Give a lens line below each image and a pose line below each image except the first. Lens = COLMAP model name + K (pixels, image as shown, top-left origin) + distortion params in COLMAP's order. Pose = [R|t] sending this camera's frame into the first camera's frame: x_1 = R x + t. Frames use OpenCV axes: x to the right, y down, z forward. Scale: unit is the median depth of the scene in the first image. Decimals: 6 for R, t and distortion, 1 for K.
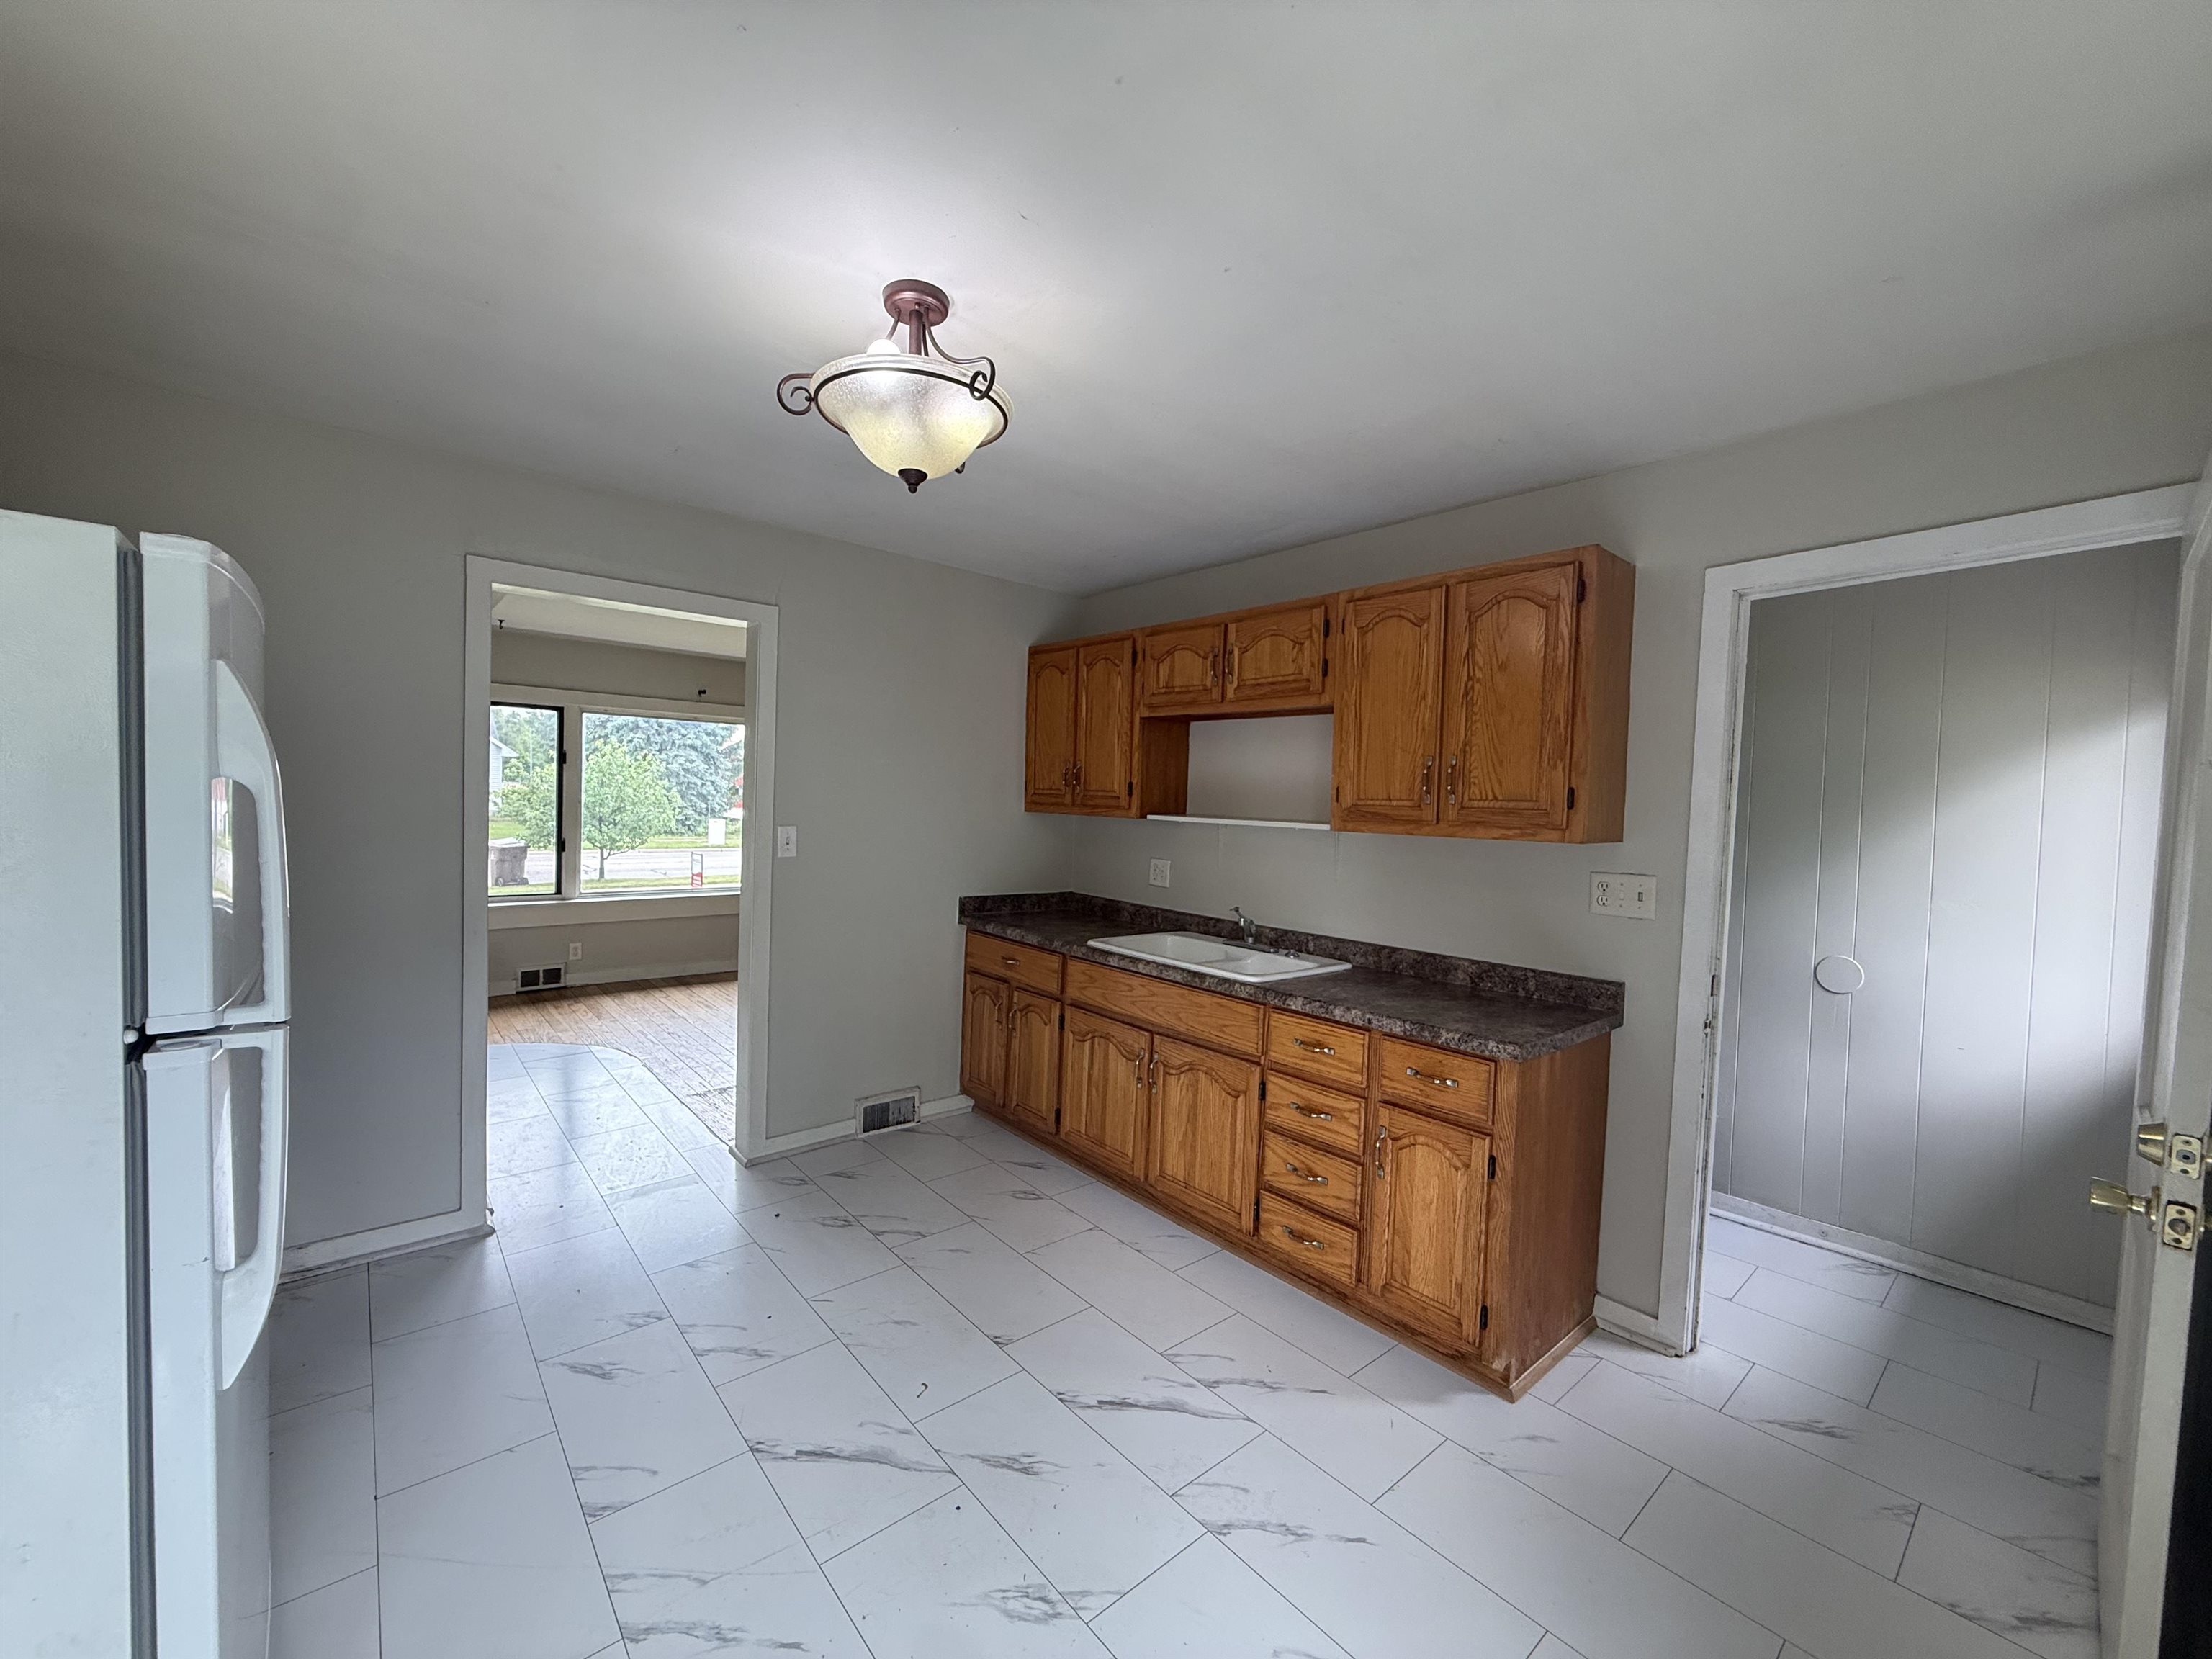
lens RADIAL K [[879.7, 0, 1100.4], [0, 879.7, 830.7], [0, 0, 1]] dist [-0.000342, -0.000495]
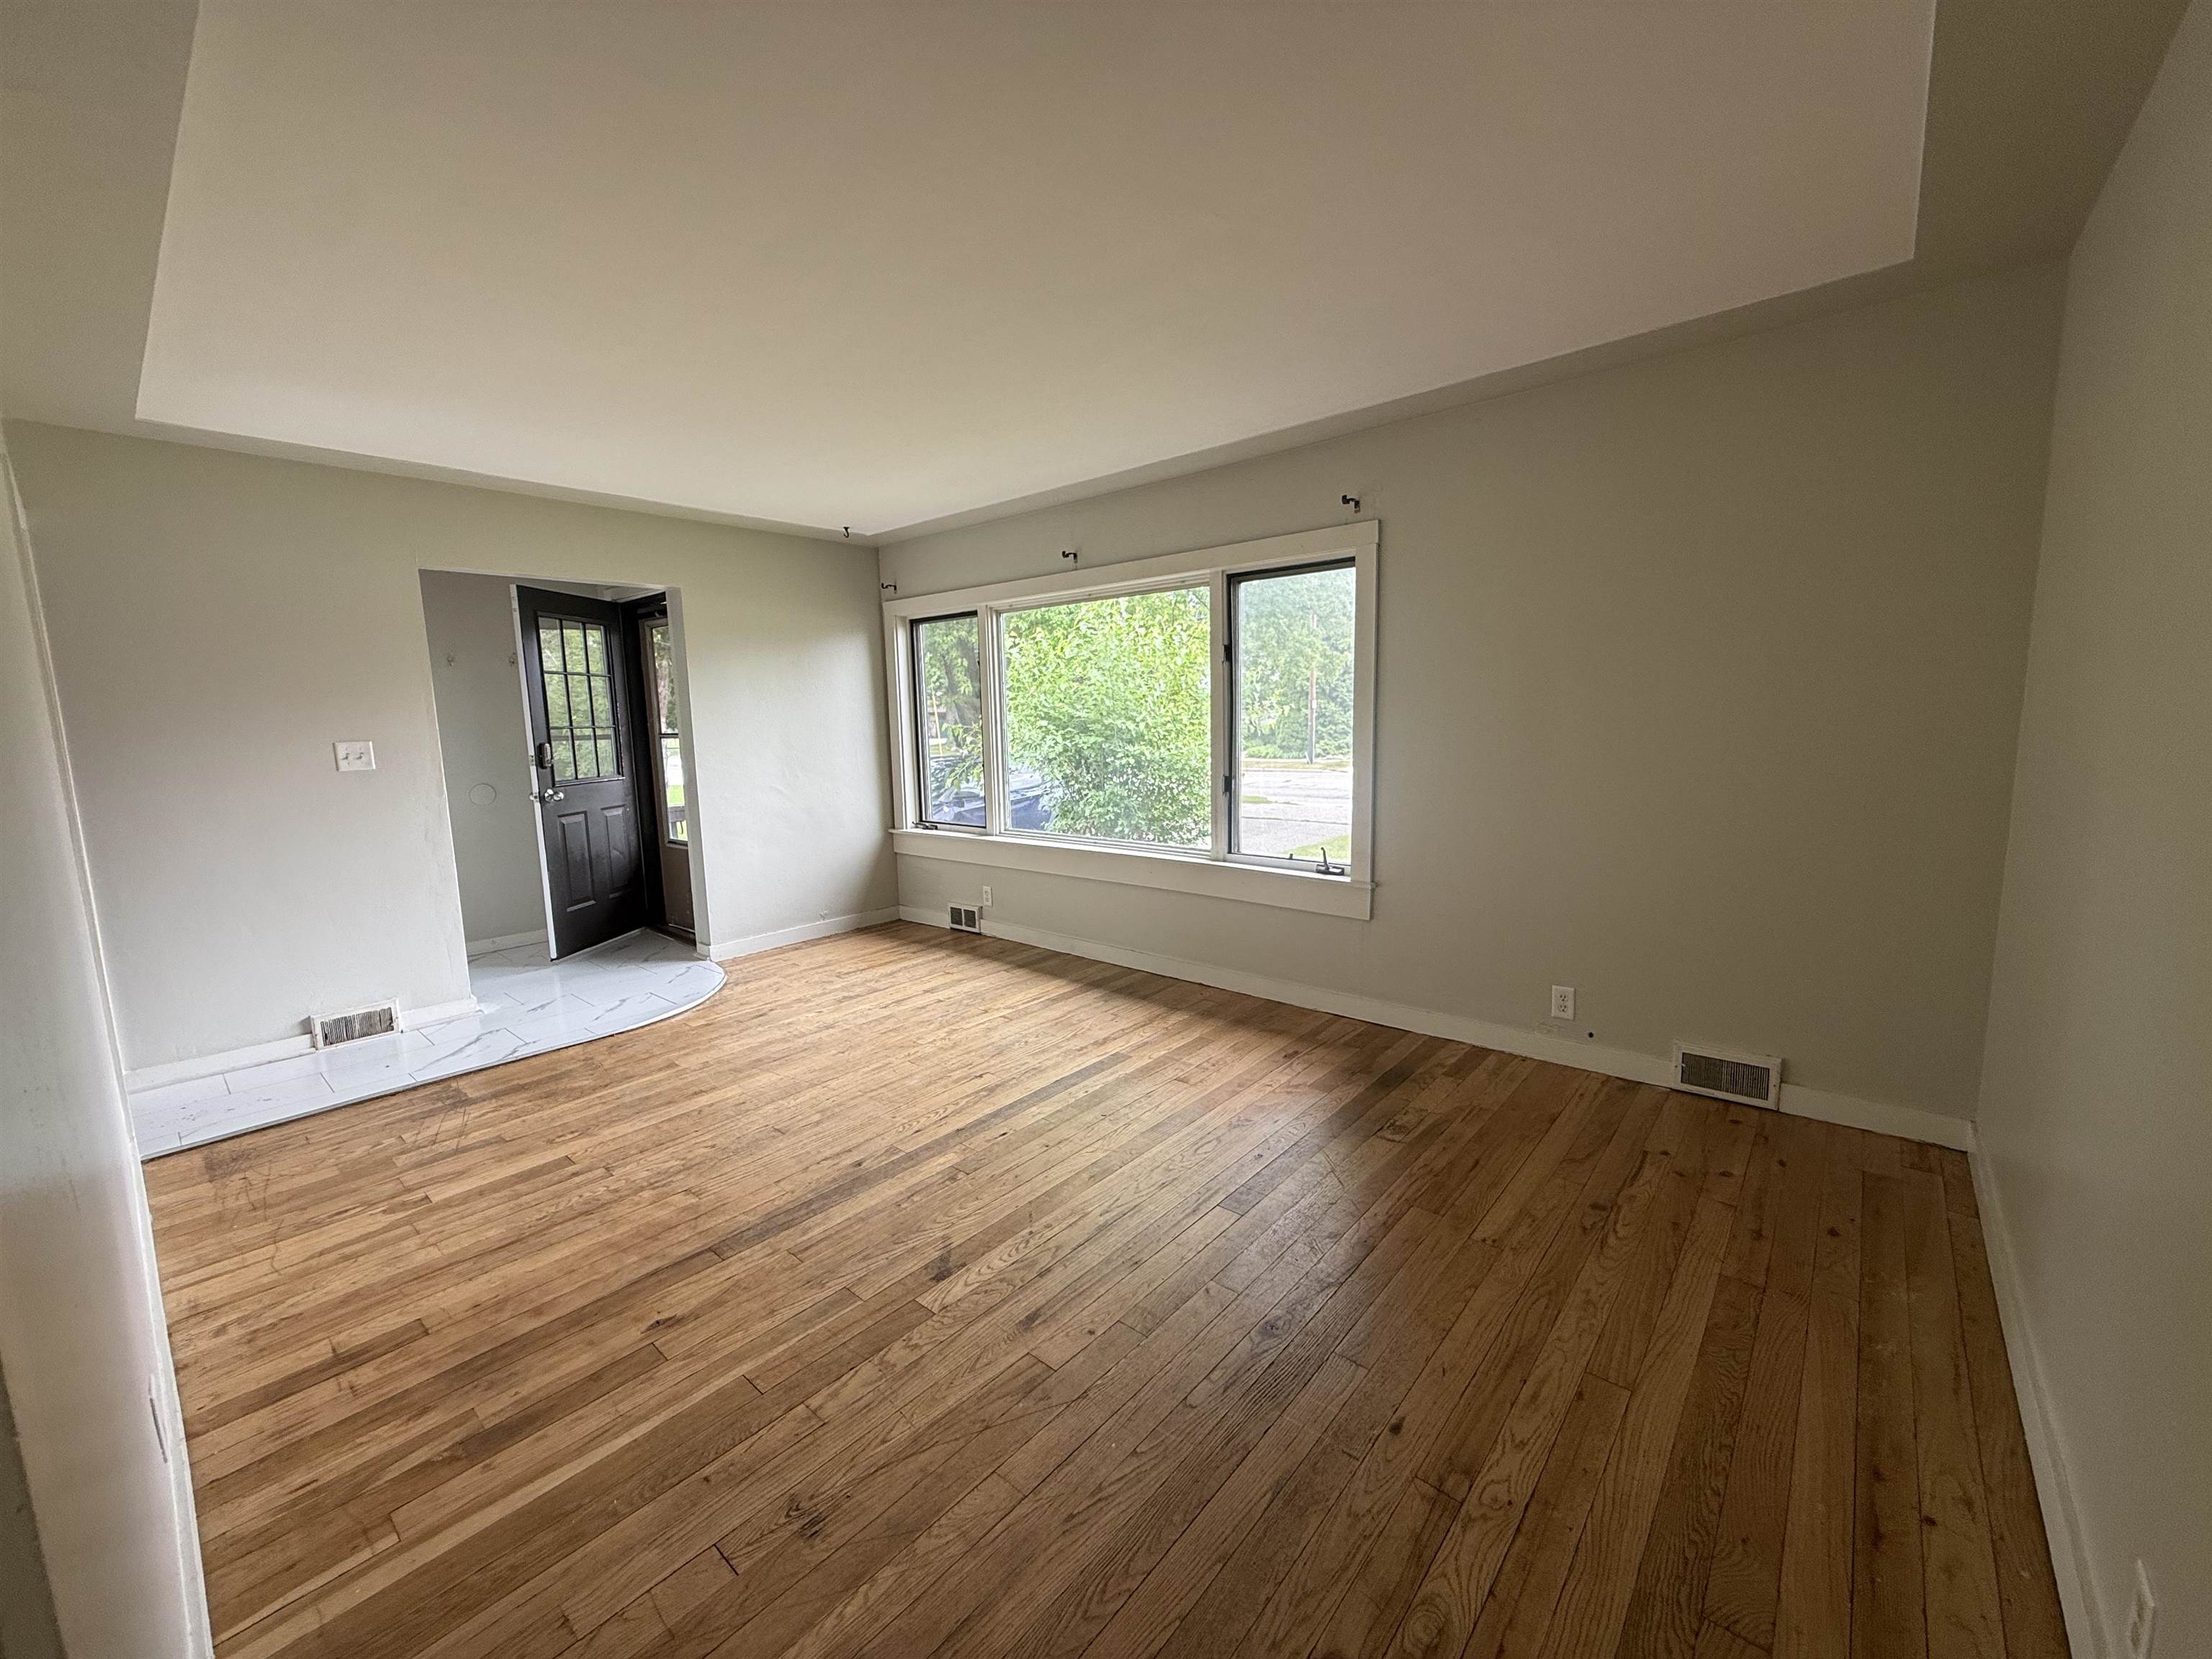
lens RADIAL K [[879.7, 0, 1100.4], [0, 879.7, 830.7], [0, 0, 1]] dist [-0.000342, -0.000495]
pose [[0.141248, 0.098352, -0.985077, 0.483932], [-0.007922, 0.995133, 0.098220, -0.022245], [0.989943, -0.006070, 0.141340, 1.823658]]
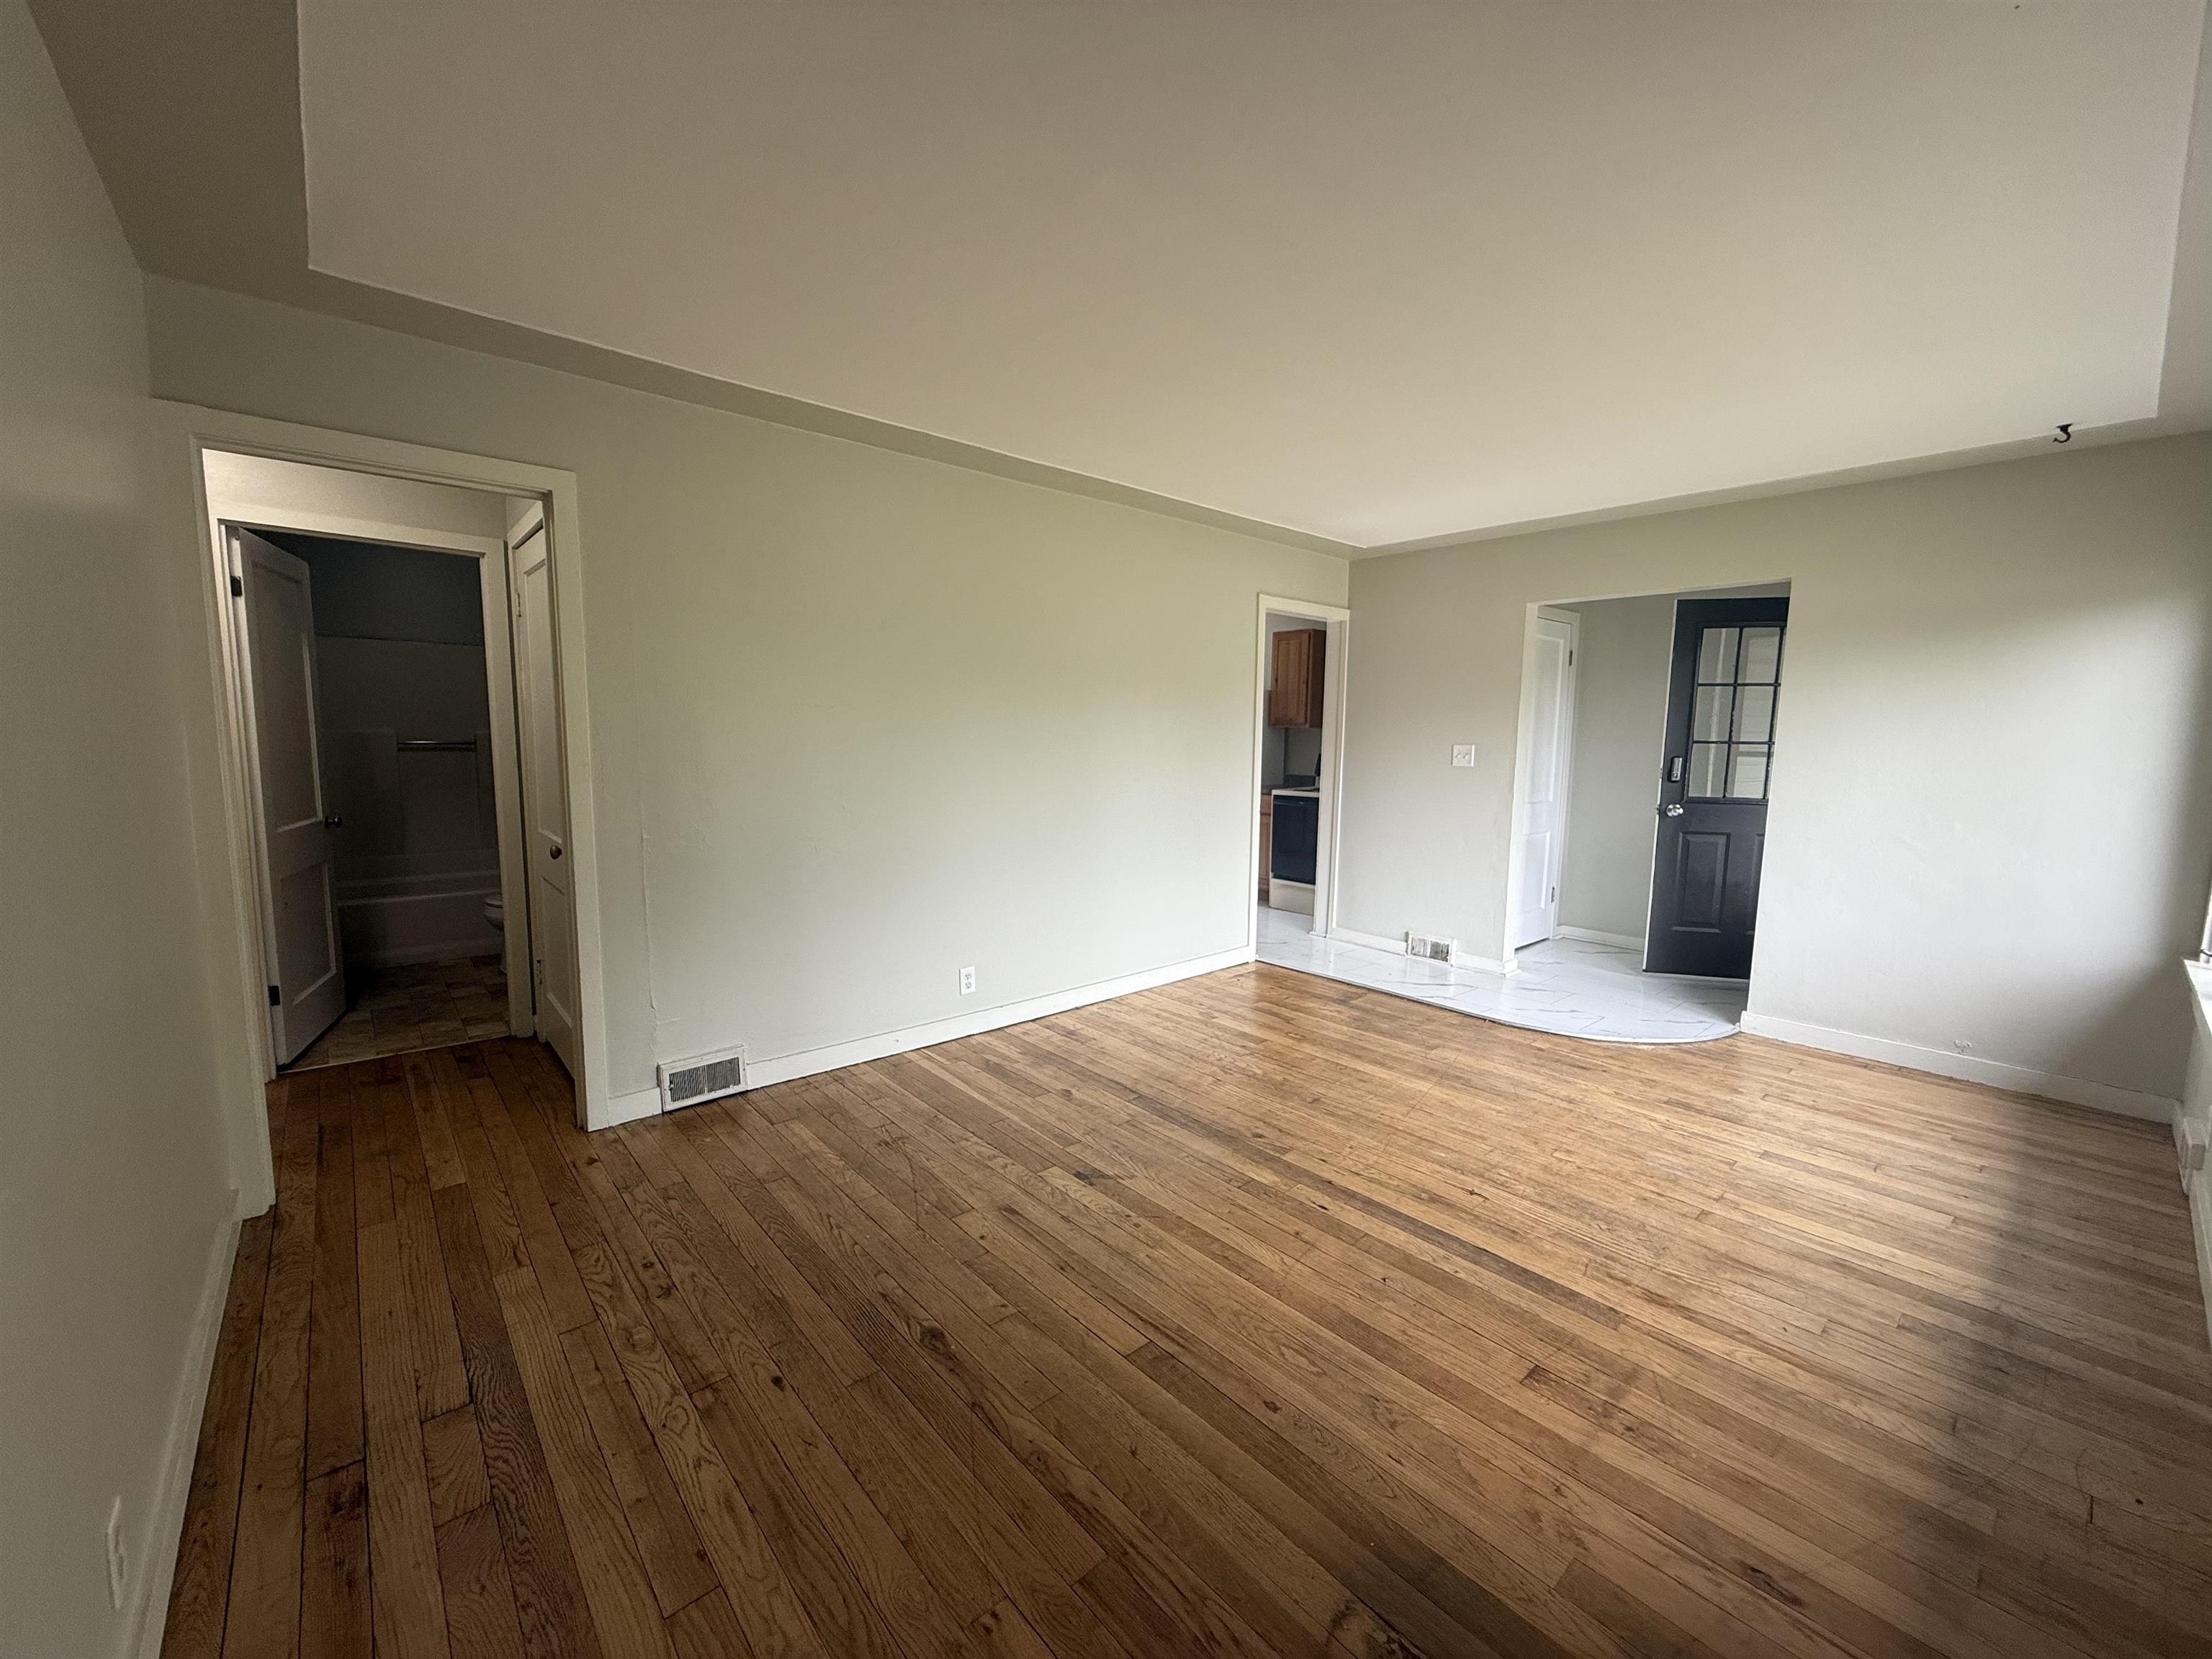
lens RADIAL K [[879.7, 0, 1100.4], [0, 879.7, 830.7], [0, 0, 1]] dist [-0.000342, -0.000495]
pose [[-0.998945, -0.044155, -0.012593, -0.127968], [-0.045543, 0.987725, 0.149416, -0.068579], [0.005841, 0.149832, -0.988694, 2.549038]]
